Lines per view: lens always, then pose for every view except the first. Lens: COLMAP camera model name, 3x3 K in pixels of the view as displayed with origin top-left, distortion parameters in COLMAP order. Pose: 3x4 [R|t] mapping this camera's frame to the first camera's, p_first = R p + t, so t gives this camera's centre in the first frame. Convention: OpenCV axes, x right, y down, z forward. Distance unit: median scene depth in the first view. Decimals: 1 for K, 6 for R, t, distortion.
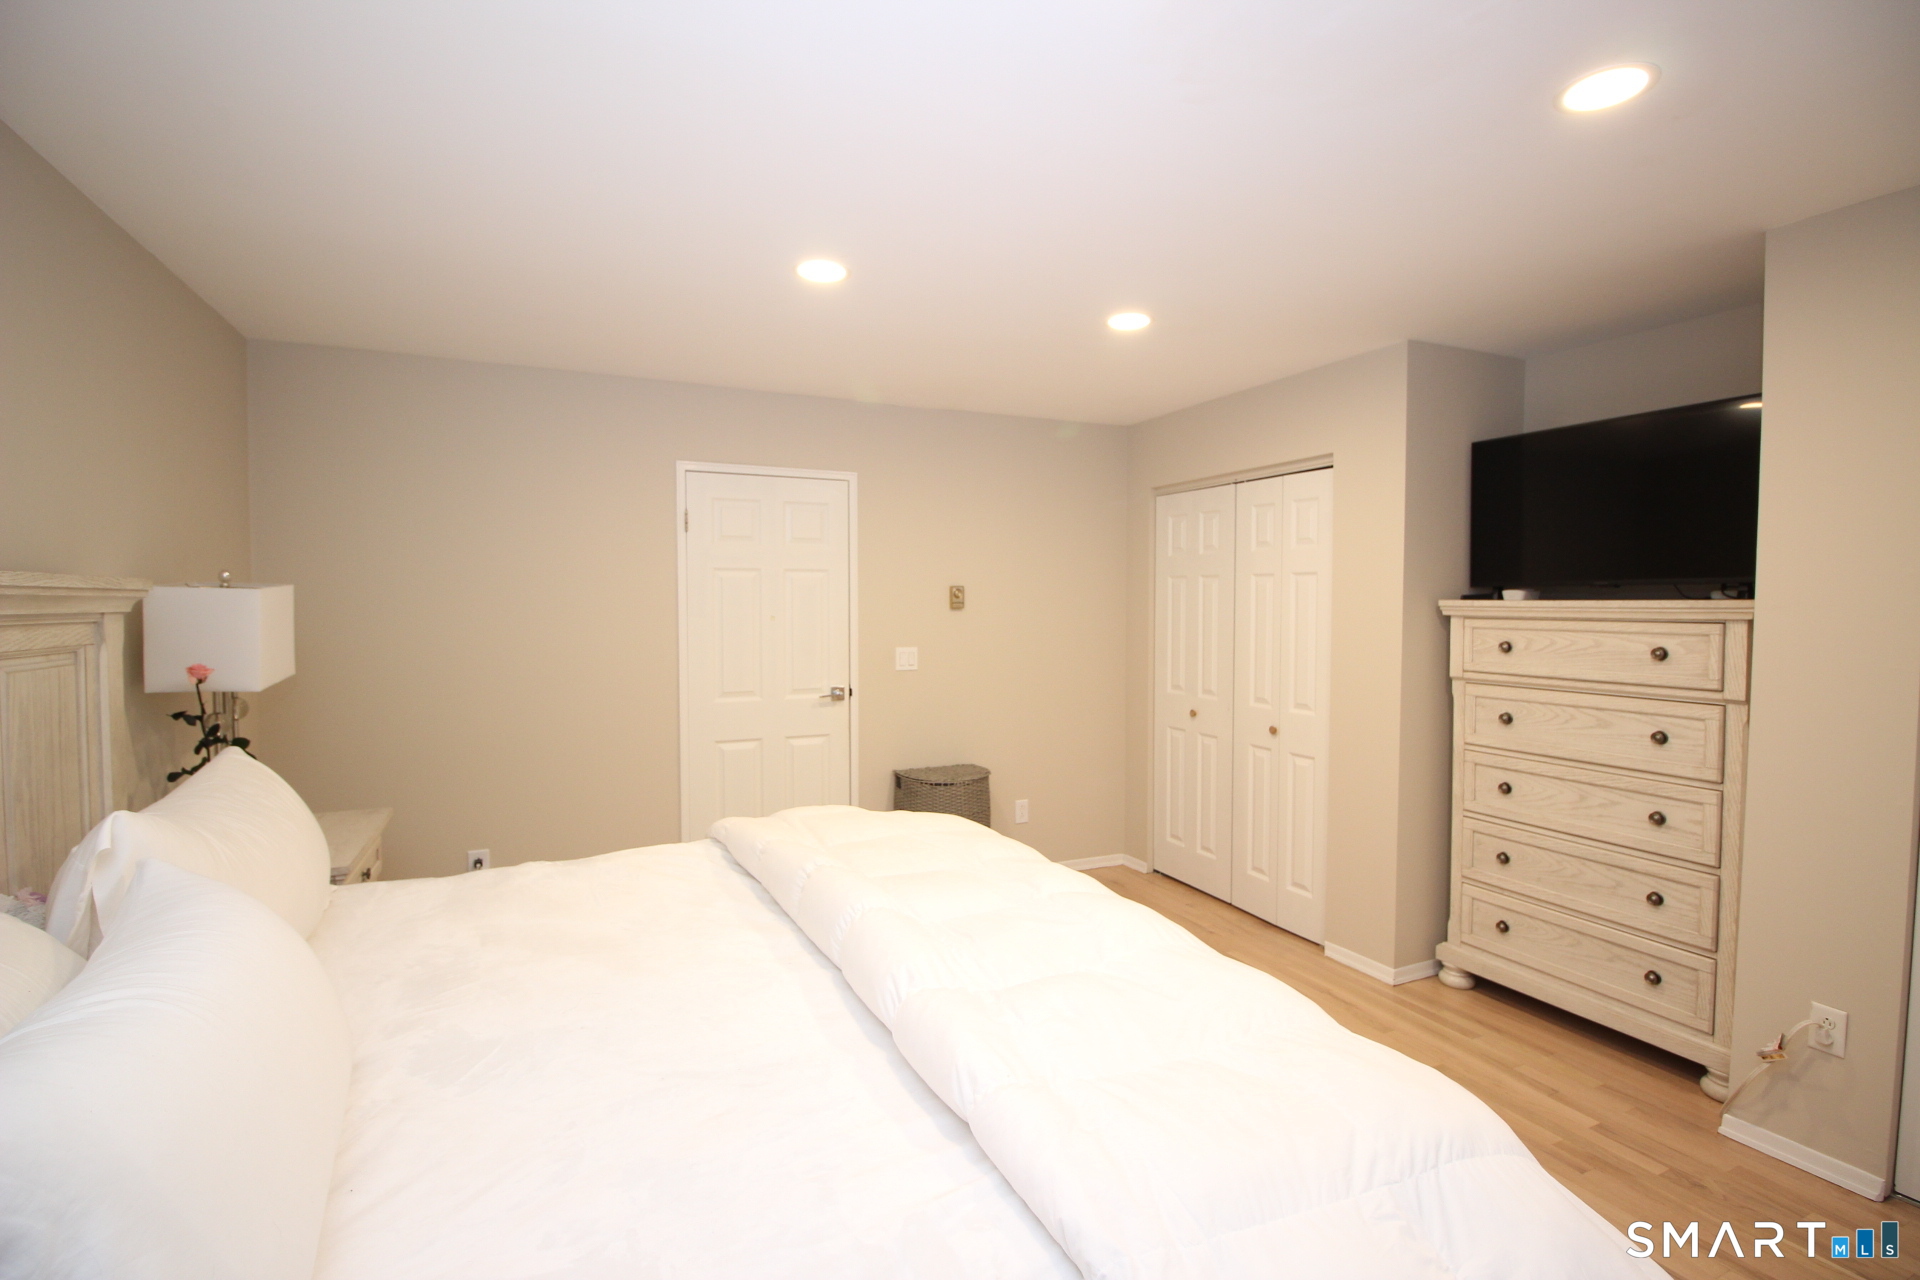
lens RADIAL K [[892.5, 0, 953.6], [0, 892.5, 636.9], [0, 0, 1]] dist [0.001671, -0.014495]
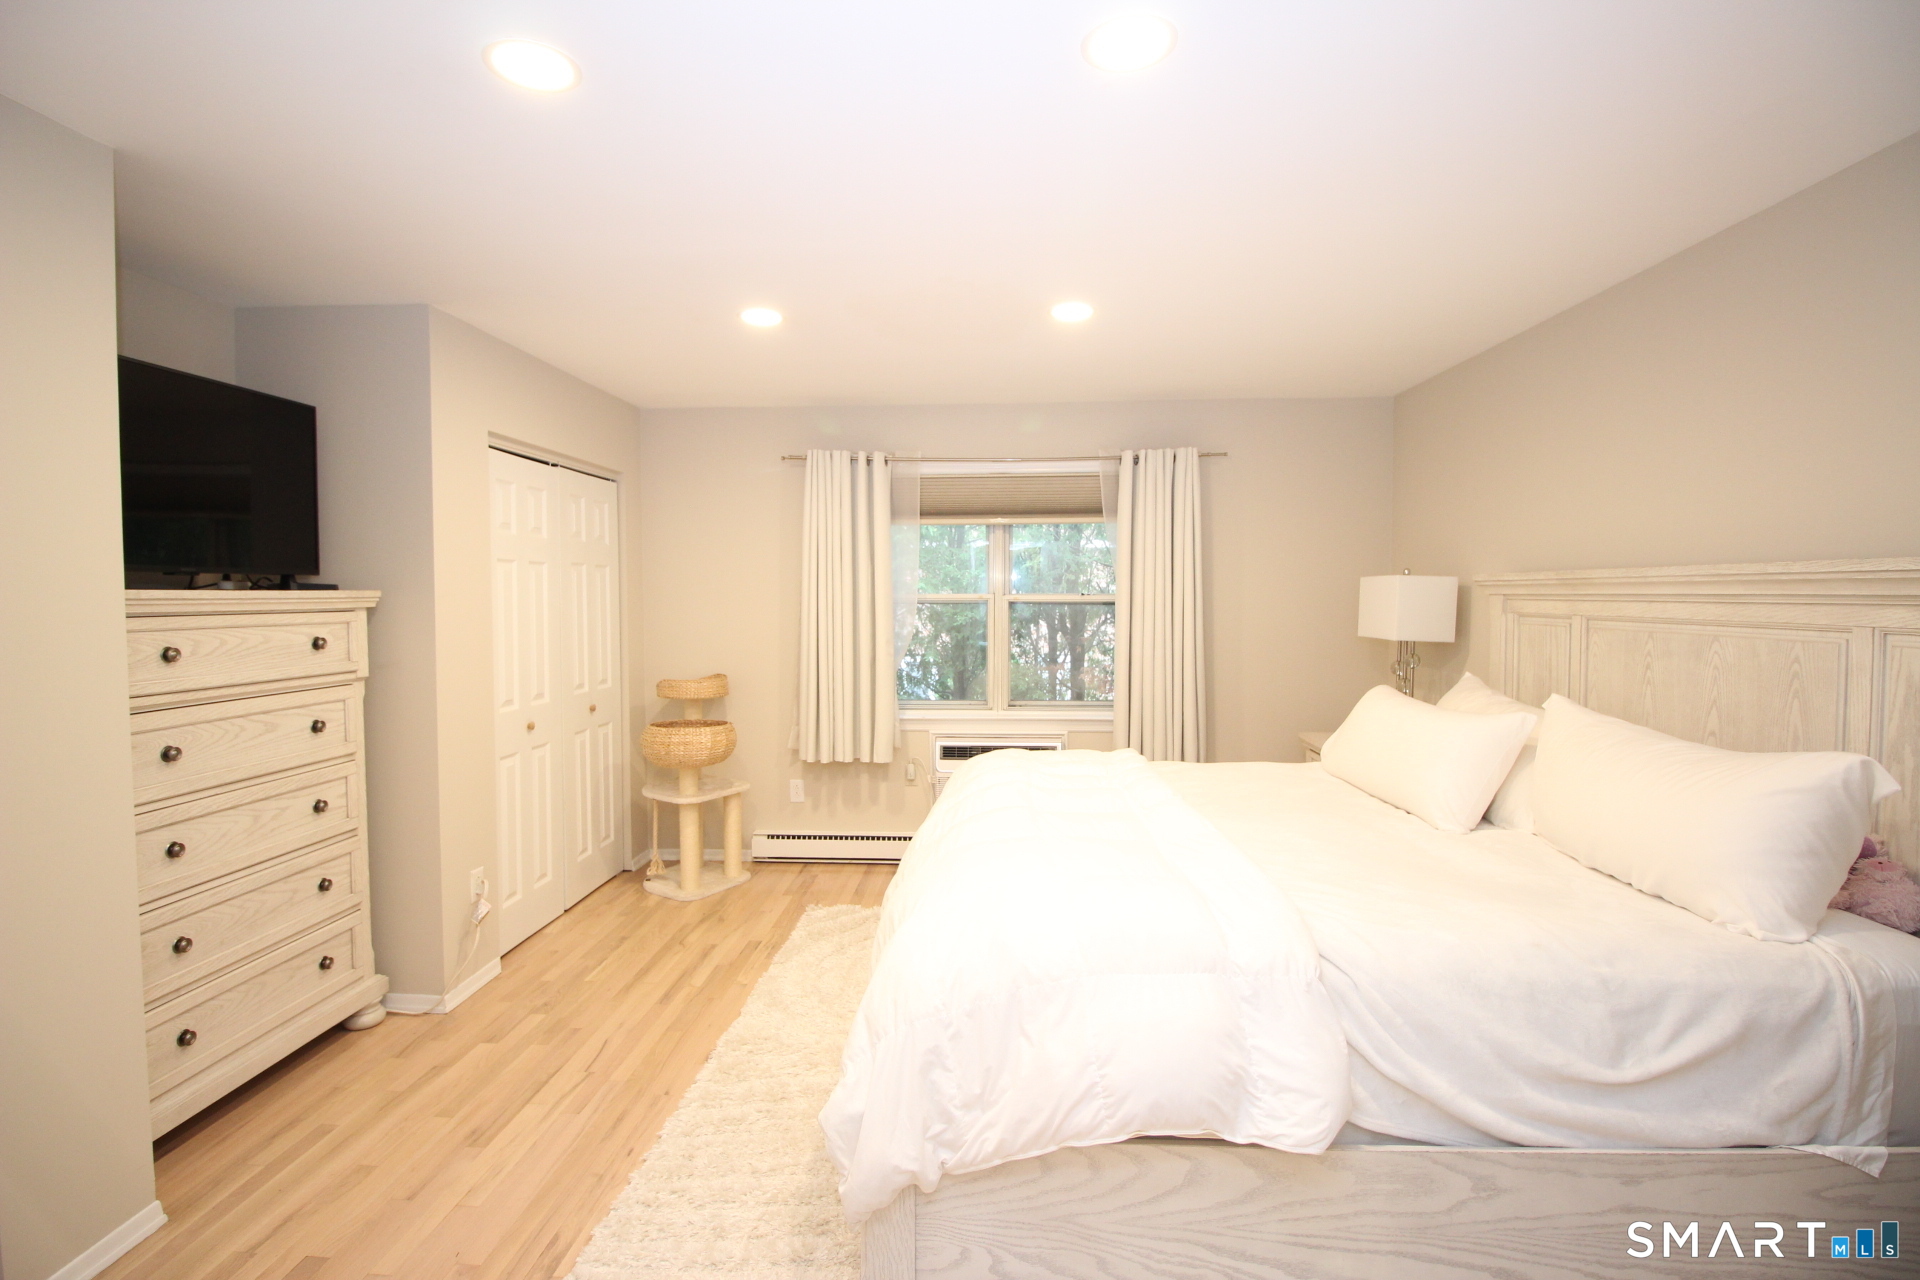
lens RADIAL K [[892.5, 0, 953.6], [0, 892.5, 636.9], [0, 0, 1]] dist [0.001671, -0.014495]
pose [[-0.883125, -0.020689, 0.468682, -0.292575], [0.020860, 0.996307, 0.083285, -0.052792], [-0.468674, 0.083328, -0.879432, 1.424266]]
